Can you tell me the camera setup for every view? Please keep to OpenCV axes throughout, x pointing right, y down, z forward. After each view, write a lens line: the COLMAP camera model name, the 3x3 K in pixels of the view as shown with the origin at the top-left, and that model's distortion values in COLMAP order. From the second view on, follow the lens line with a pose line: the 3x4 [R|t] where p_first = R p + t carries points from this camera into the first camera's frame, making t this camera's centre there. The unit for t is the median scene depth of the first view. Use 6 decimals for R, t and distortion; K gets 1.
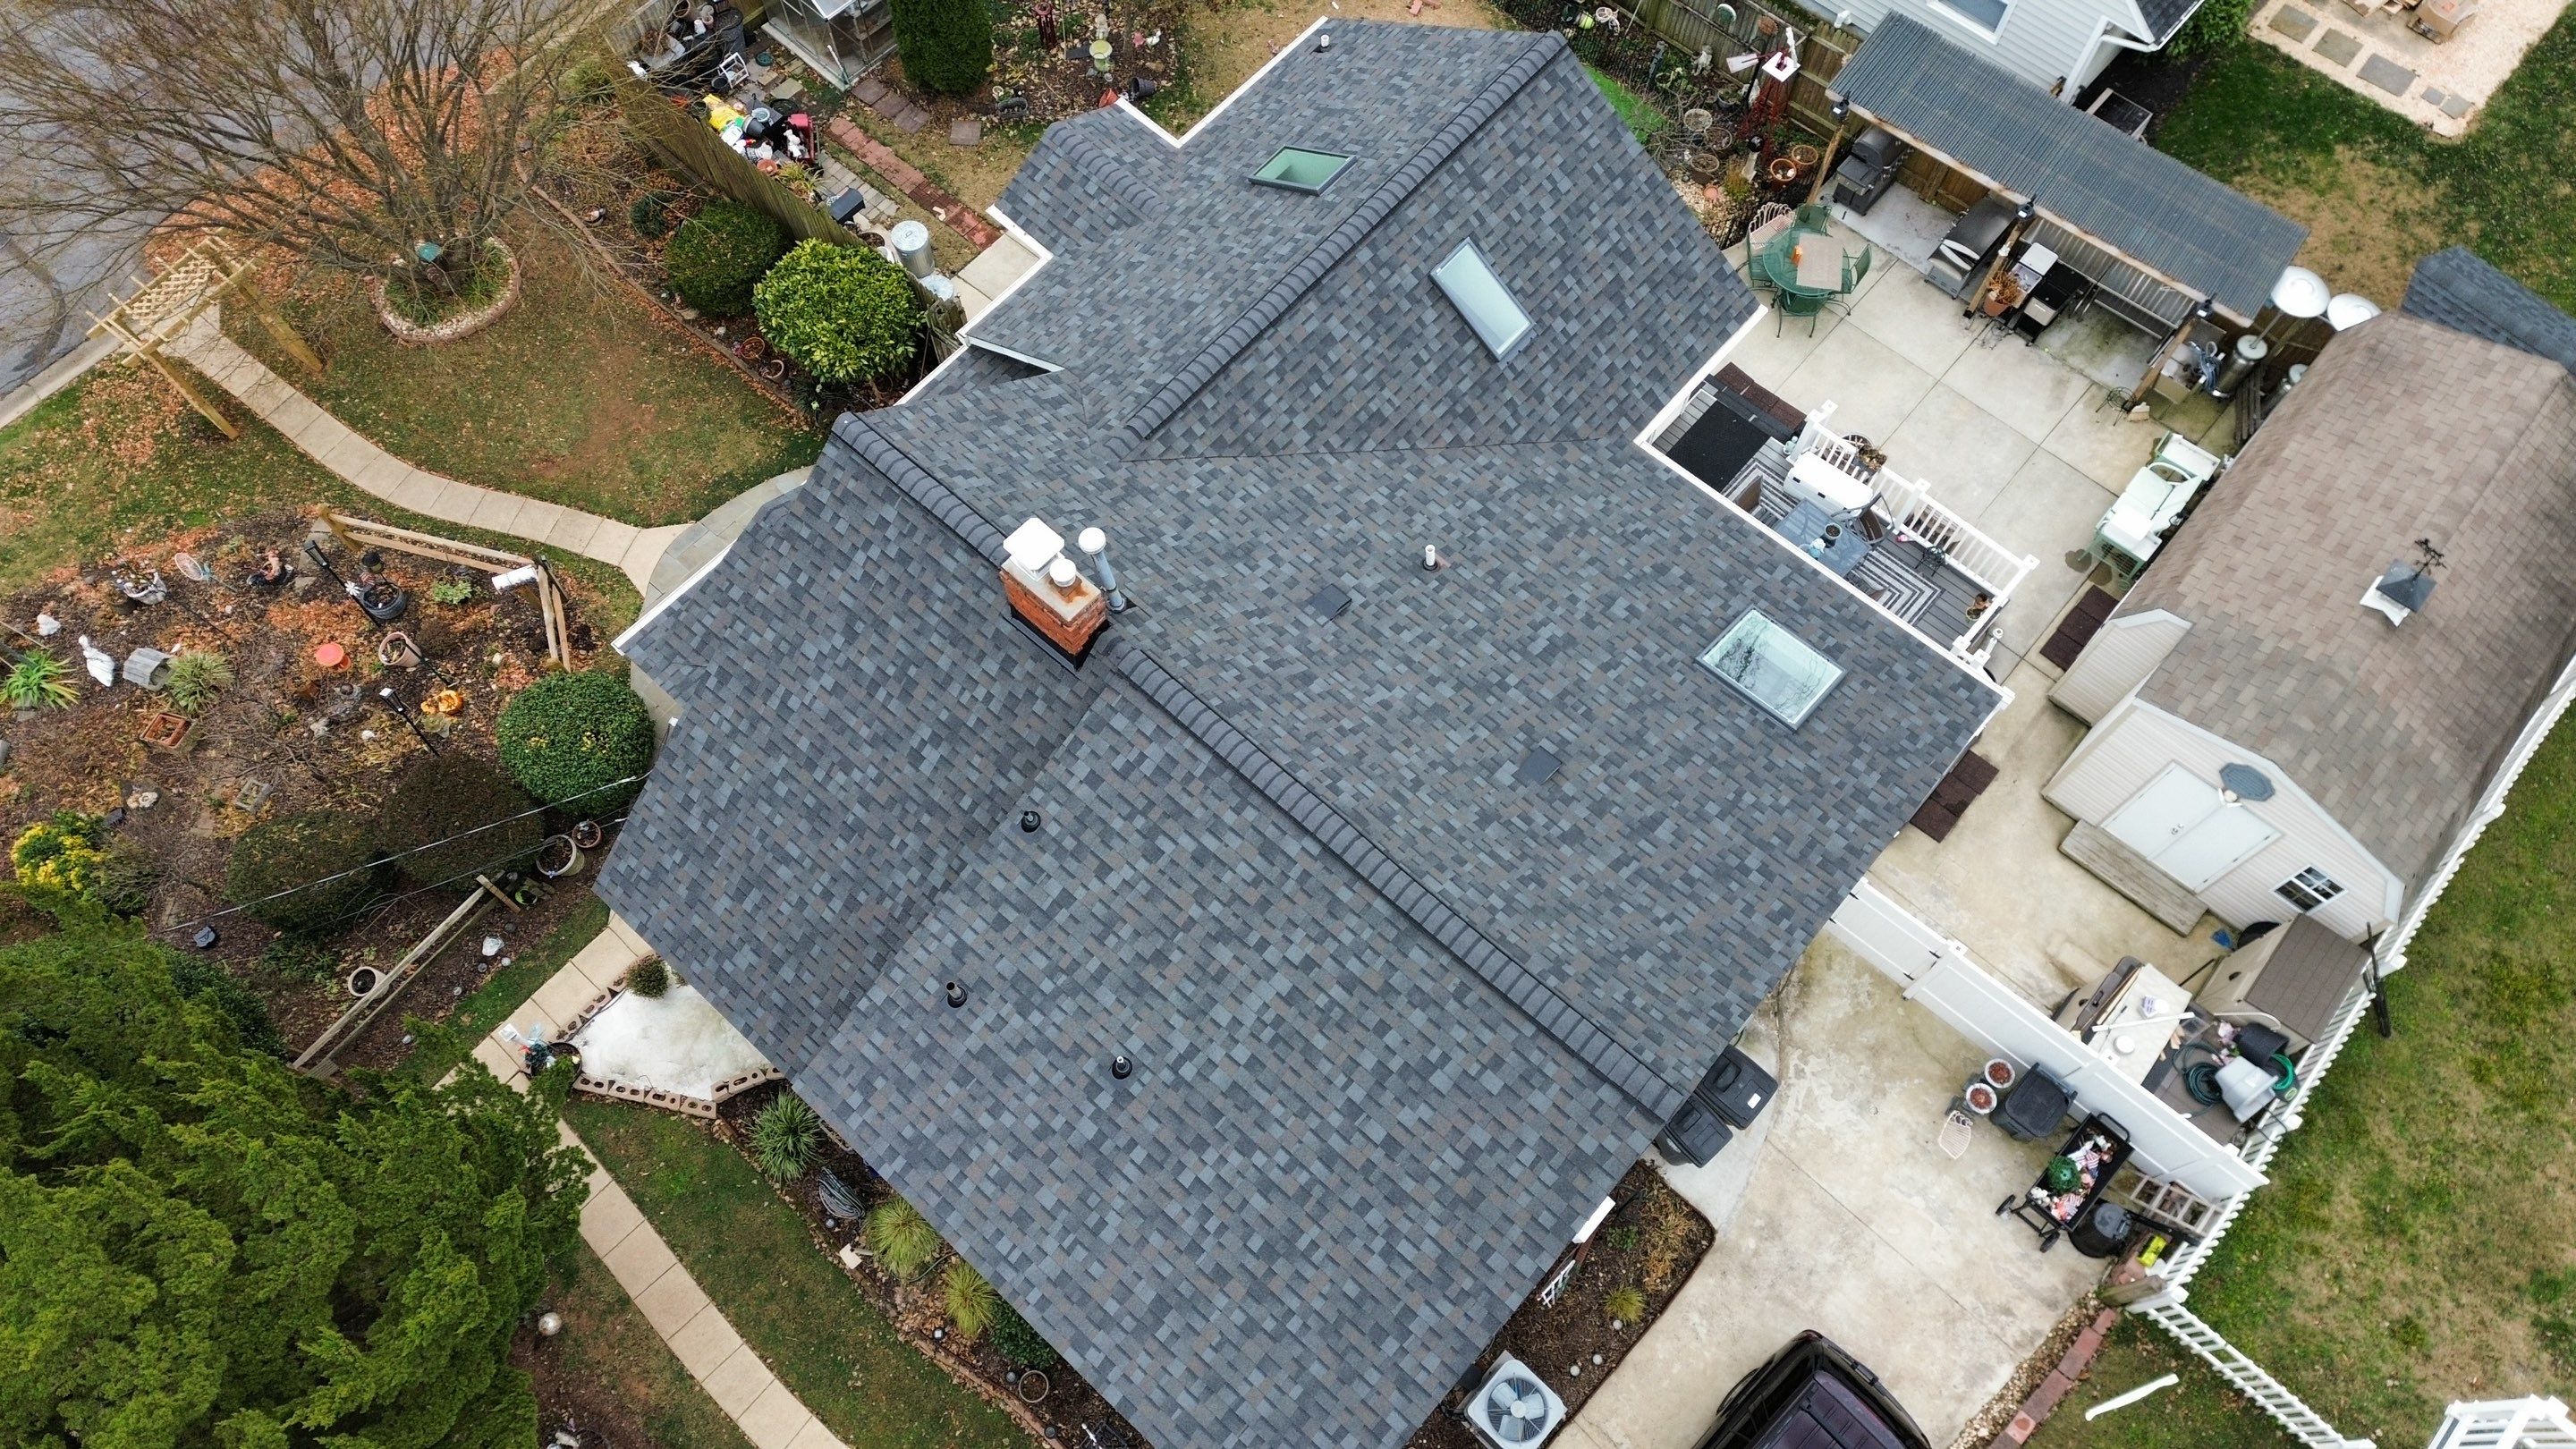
lens RADIAL K [[1799.9, 0, 1288.0], [0, 1799.9, 724.5], [0, 0, 1]] dist [0.141593, -0.234814]
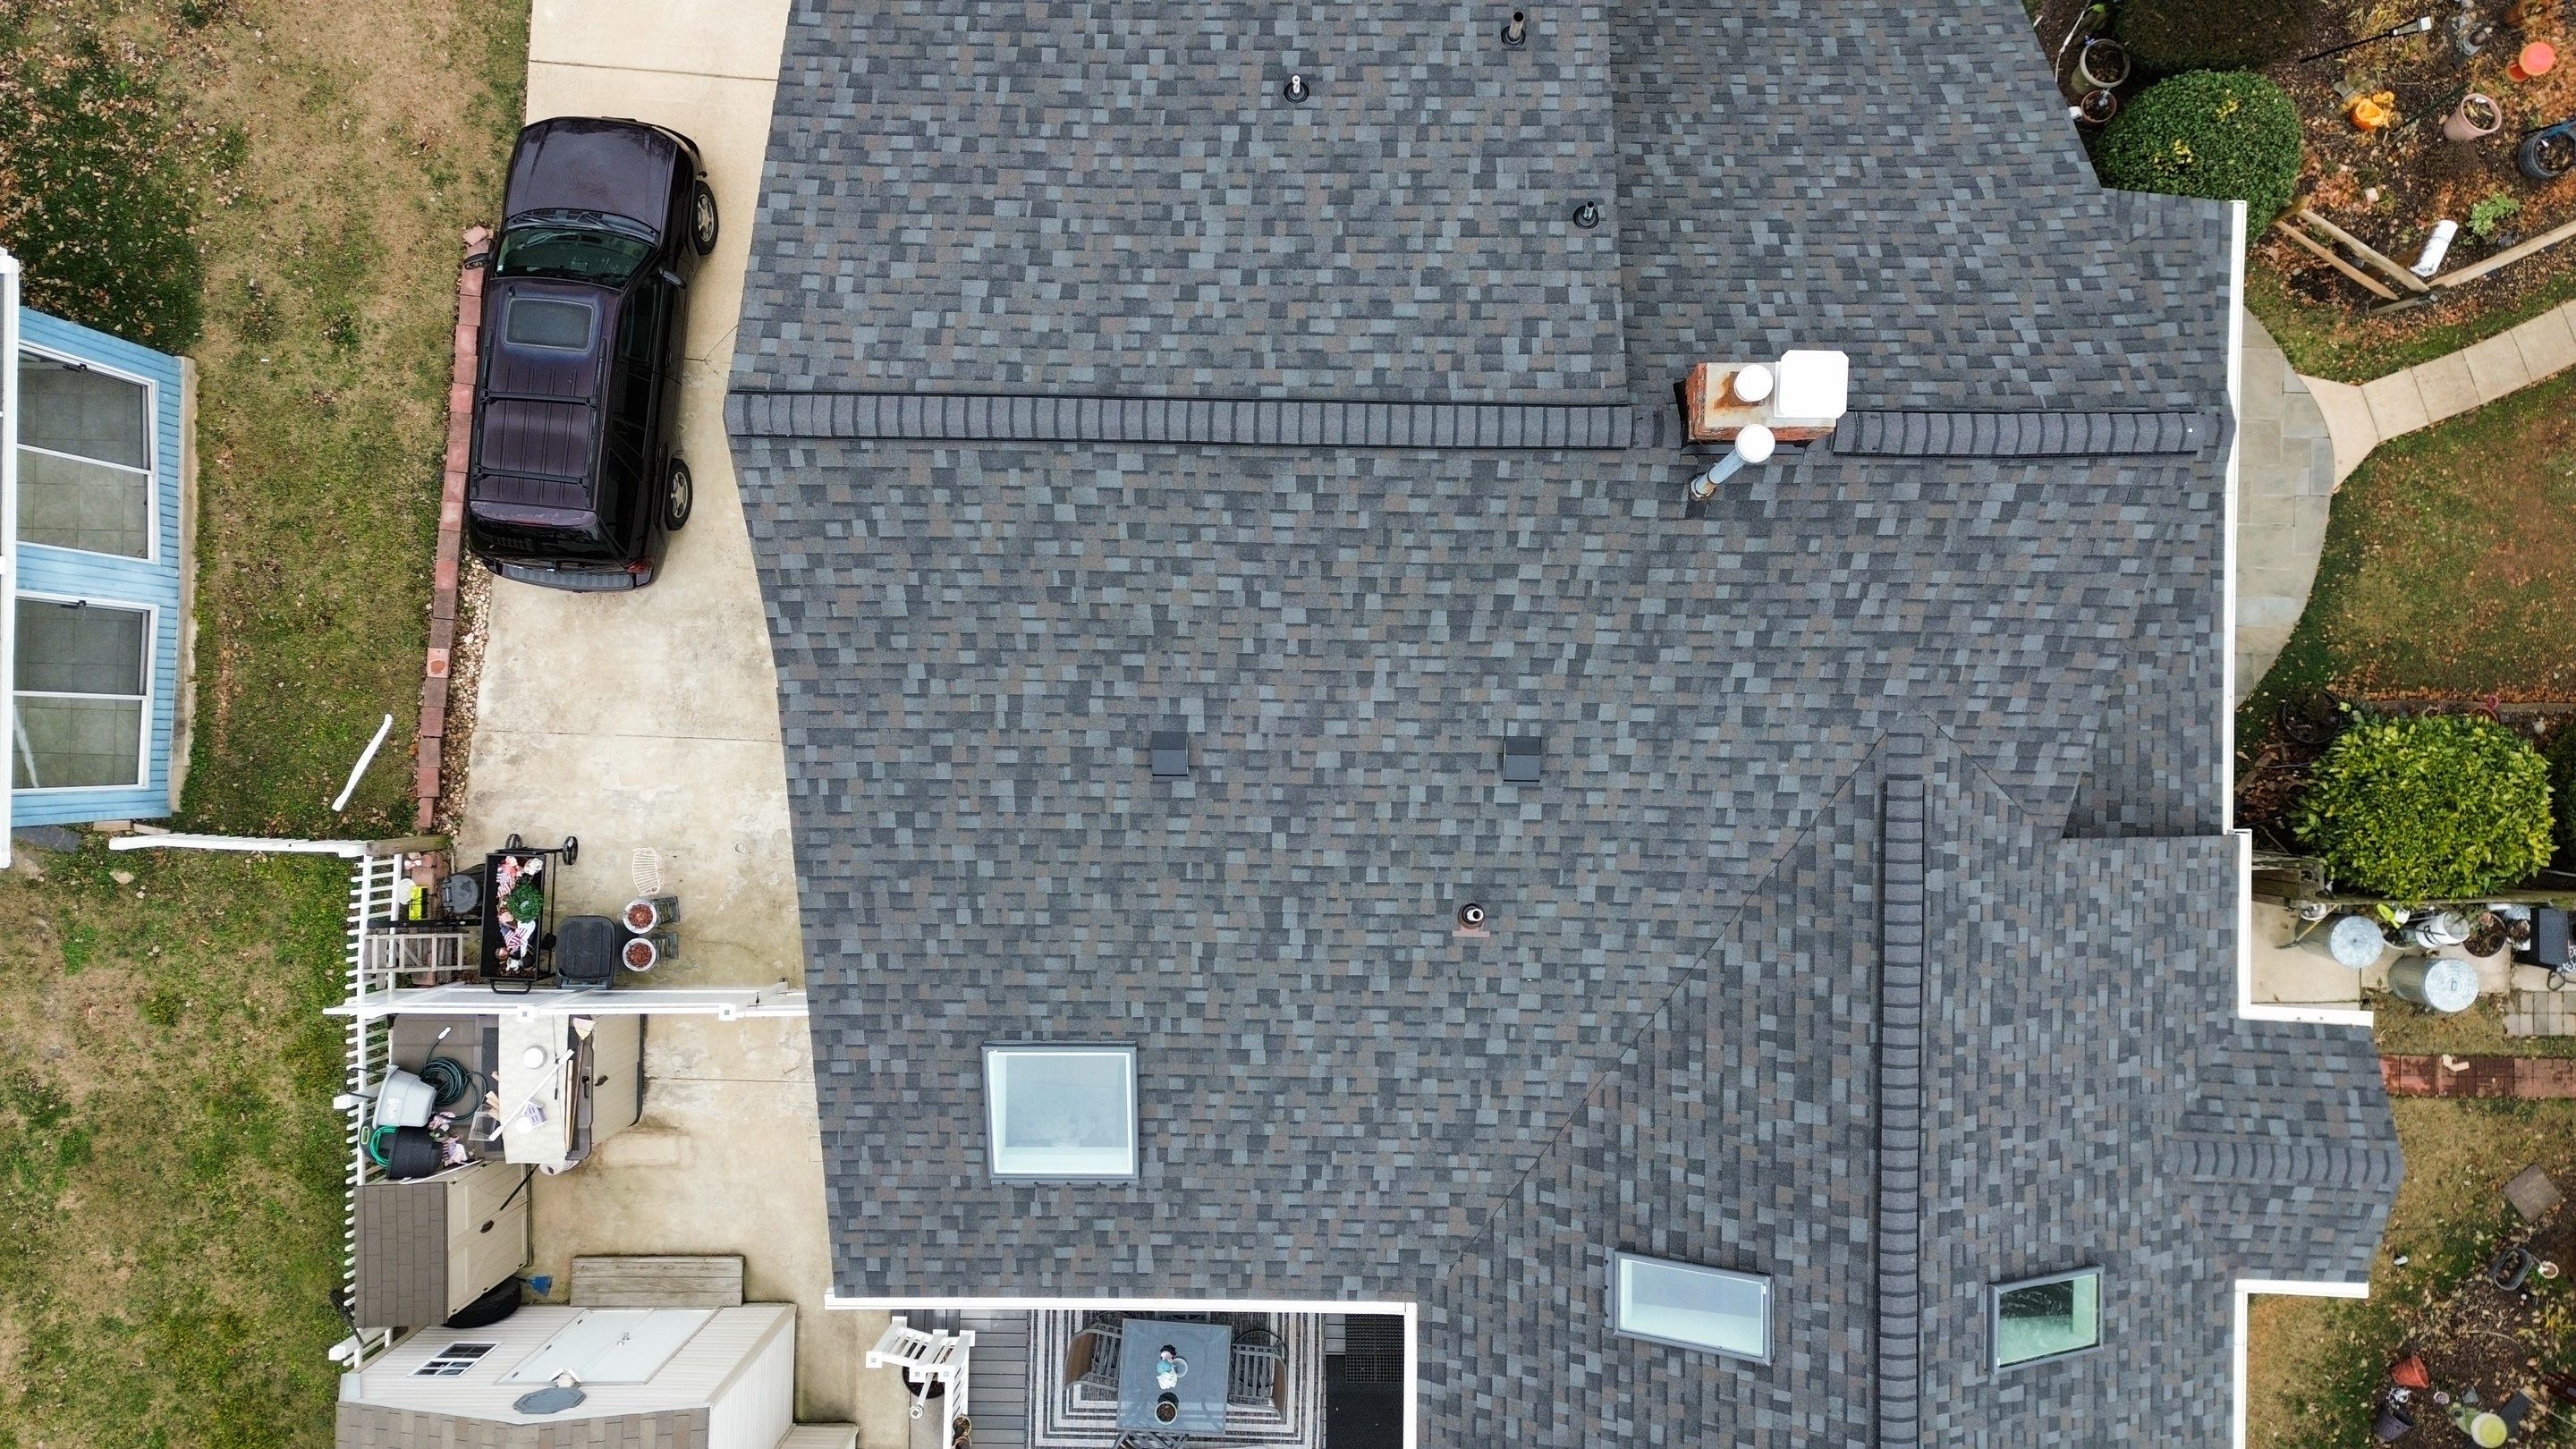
lens RADIAL K [[1809.6, 0, 1283.6], [0, 1809.6, 718.0], [0, 0, 1]] dist [0.113679, -0.154108]
pose [[-0.758451, 0.651714, 0.004581, 0.077295], [-0.591179, -0.690926, 0.416088, -0.284159], [0.274336, 0.312873, 0.909313, 0.252919]]
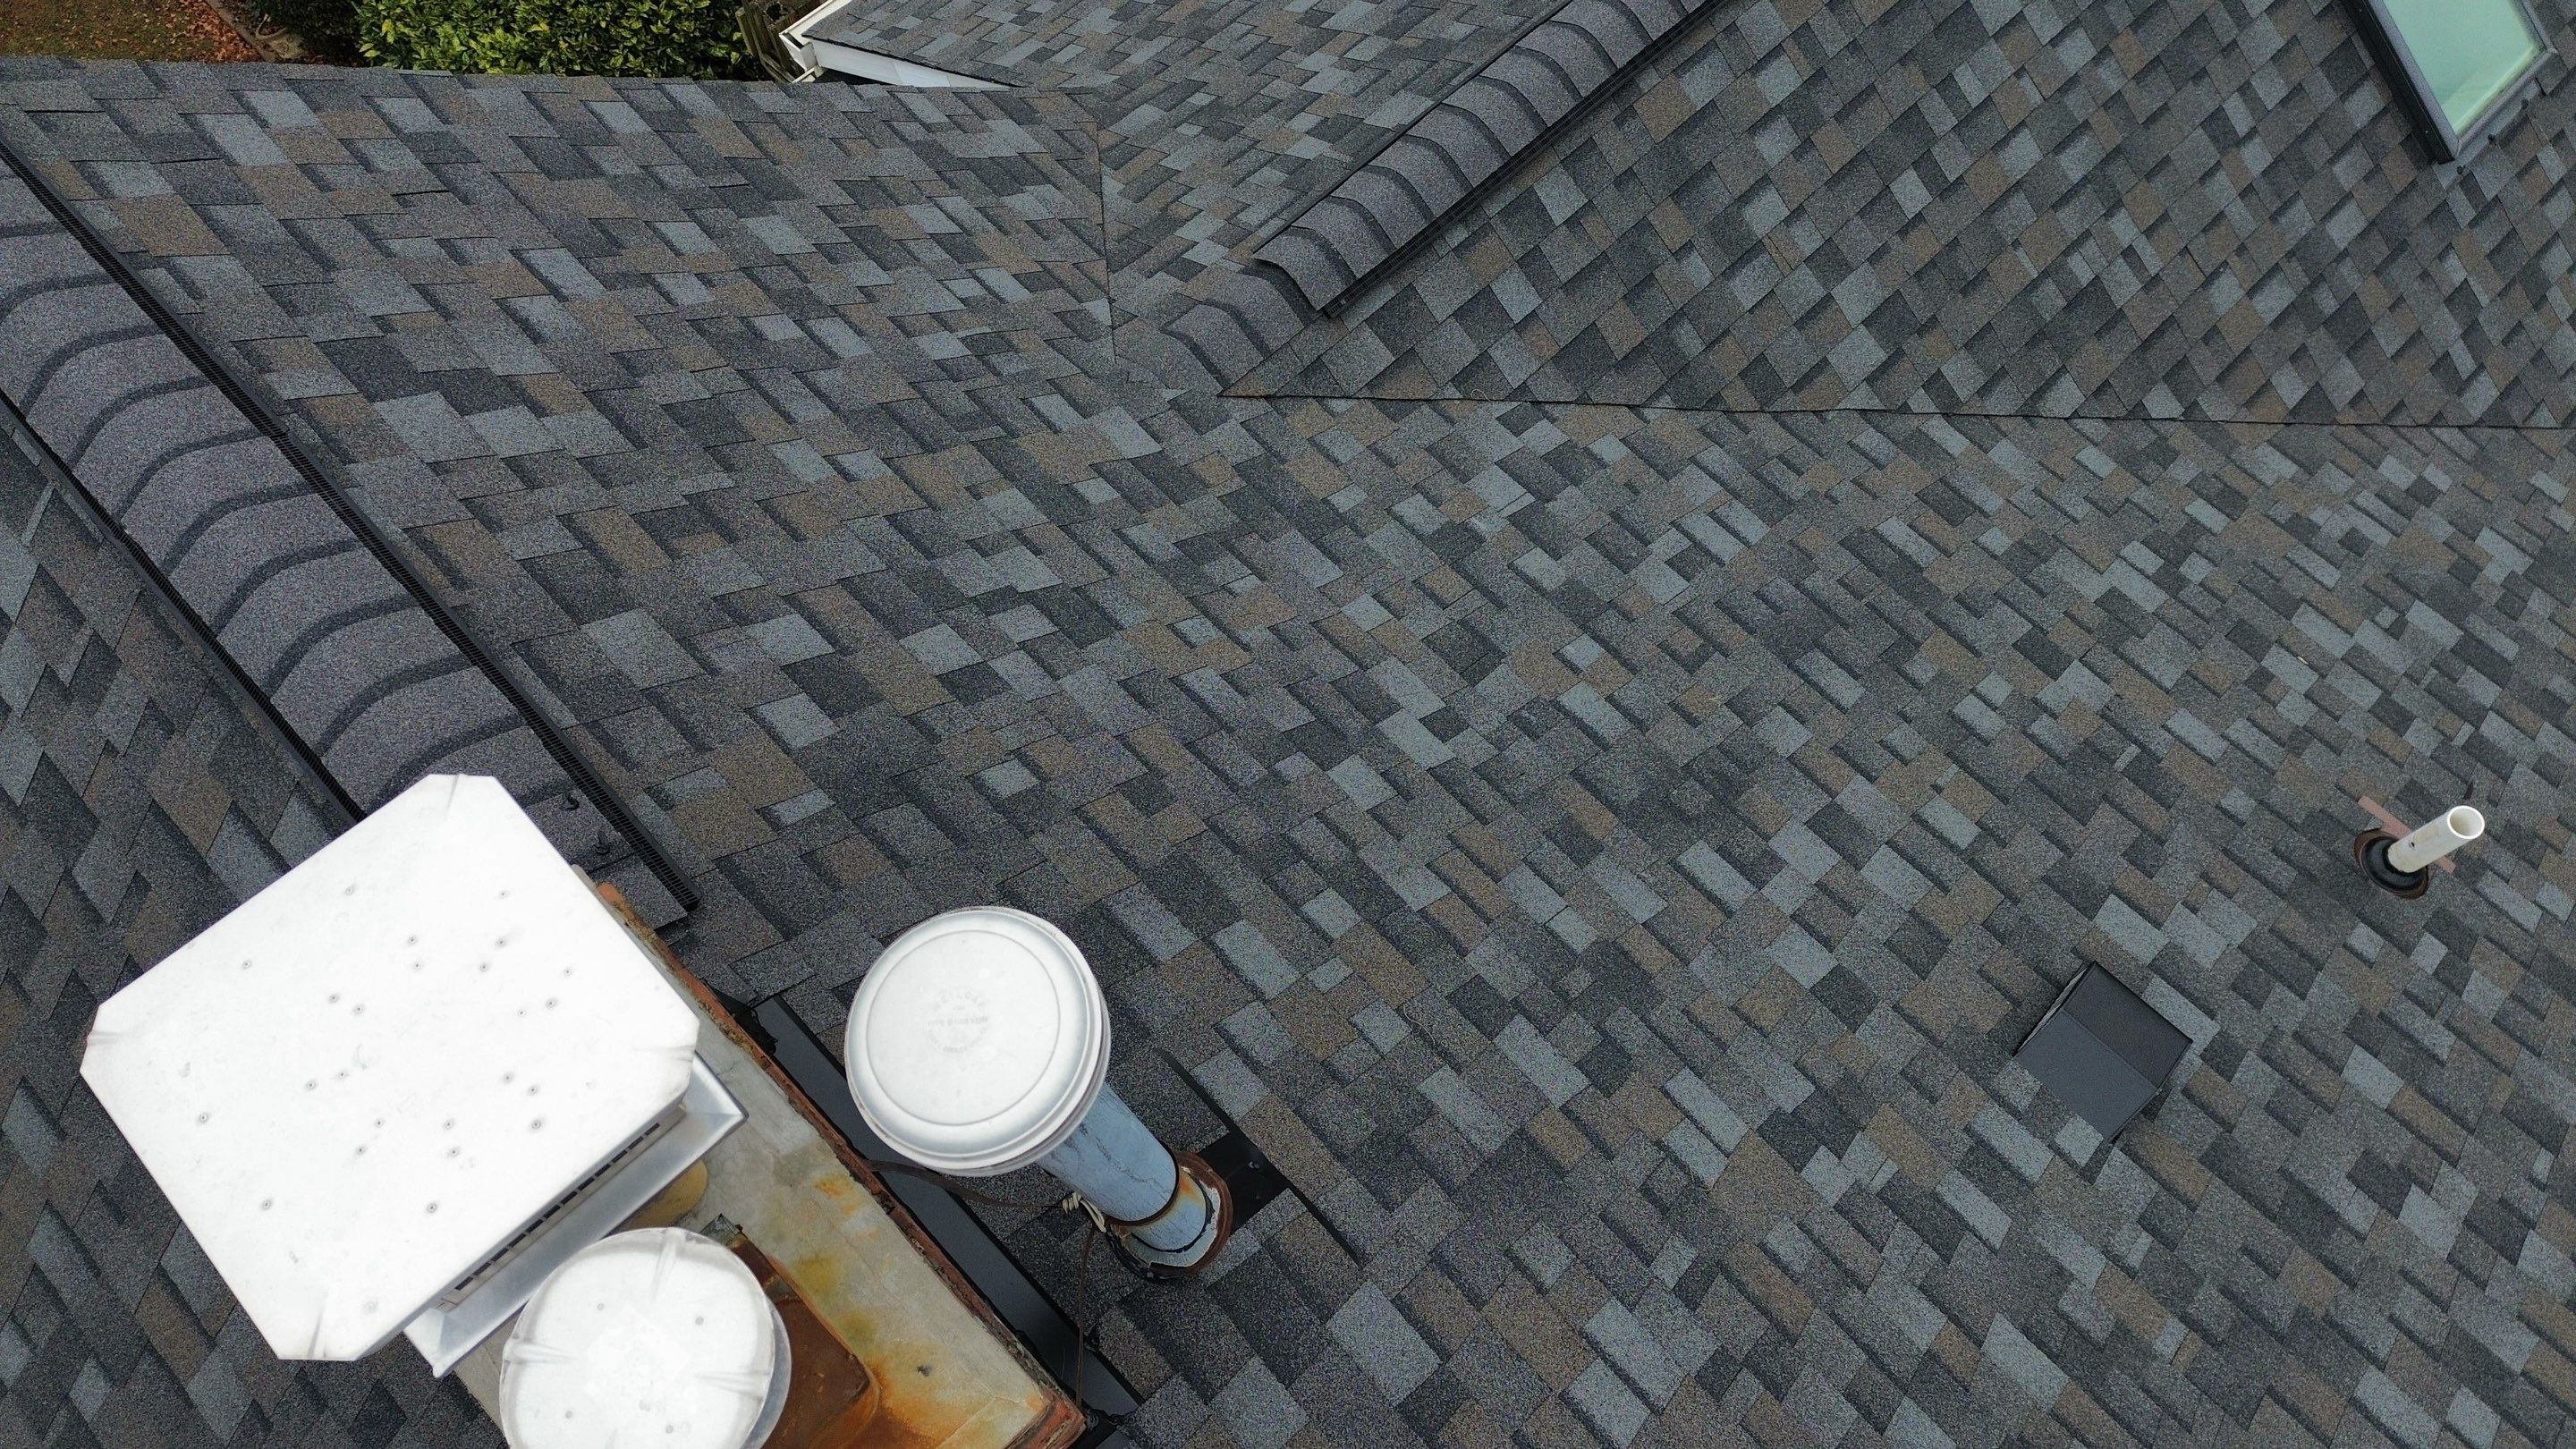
lens RADIAL K [[1813.4, 0, 1287.2], [0, 1813.4, 718.0], [0, 0, 1]] dist [0.089662, -0.097952]
pose [[0.997478, 0.066776, -0.024059, -0.069687], [-0.066762, 0.997768, 0.001370, -0.094156], [0.024097, 0.000240, 0.999710, 0.694202]]
